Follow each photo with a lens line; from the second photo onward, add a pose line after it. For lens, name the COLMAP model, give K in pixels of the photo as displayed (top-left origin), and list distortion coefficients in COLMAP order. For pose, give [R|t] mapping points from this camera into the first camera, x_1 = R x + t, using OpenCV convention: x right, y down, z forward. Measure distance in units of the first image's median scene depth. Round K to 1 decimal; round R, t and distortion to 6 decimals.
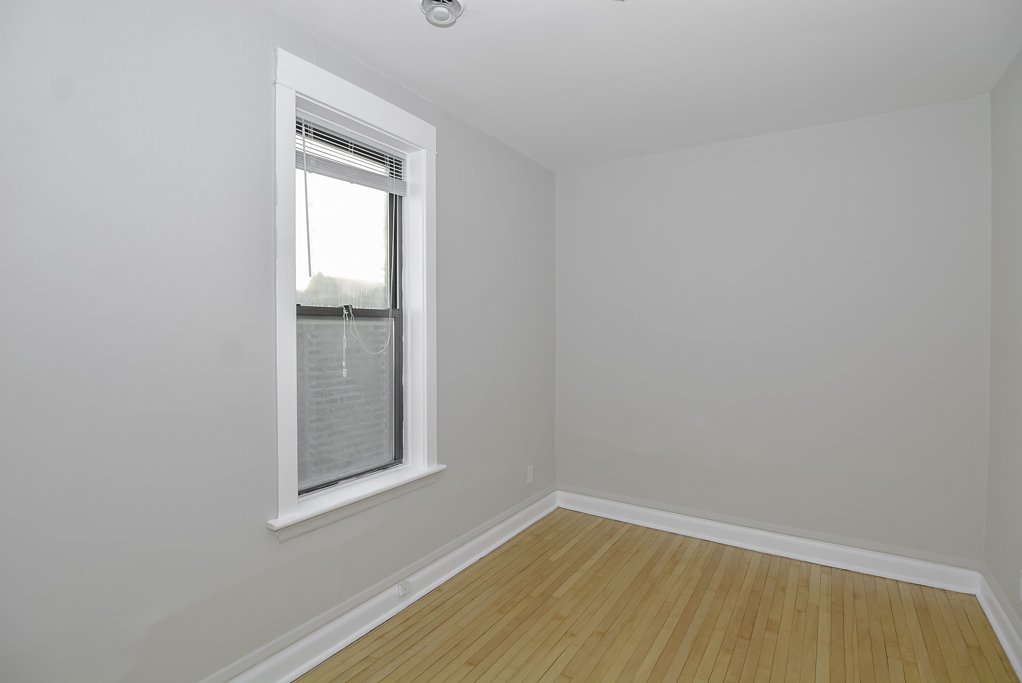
lens RADIAL K [[494.9, 0, 511.3], [0, 494.9, 336.7], [0, 0, 1]] dist [-0.012097, -0.007868]
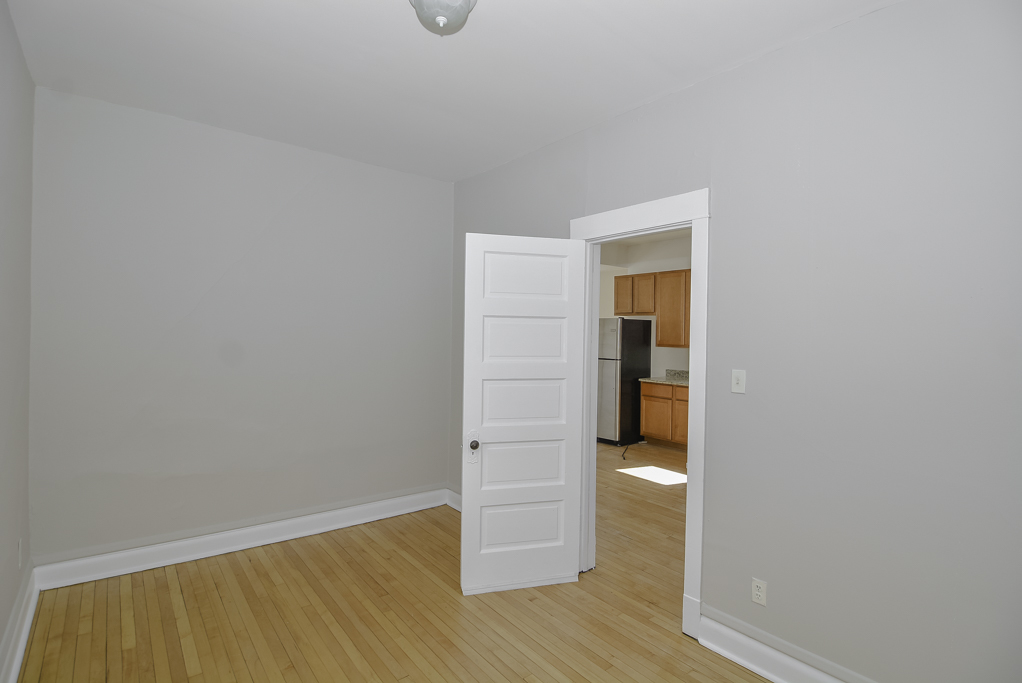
lens RADIAL K [[494.9, 0, 511.3], [0, 494.9, 336.7], [0, 0, 1]] dist [-0.012097, -0.007868]
pose [[0.338519, -0.005172, 0.940945, -0.431097], [-0.005537, 0.999957, 0.007489, -0.012192], [-0.940943, -0.007745, 0.338476, 0.258636]]
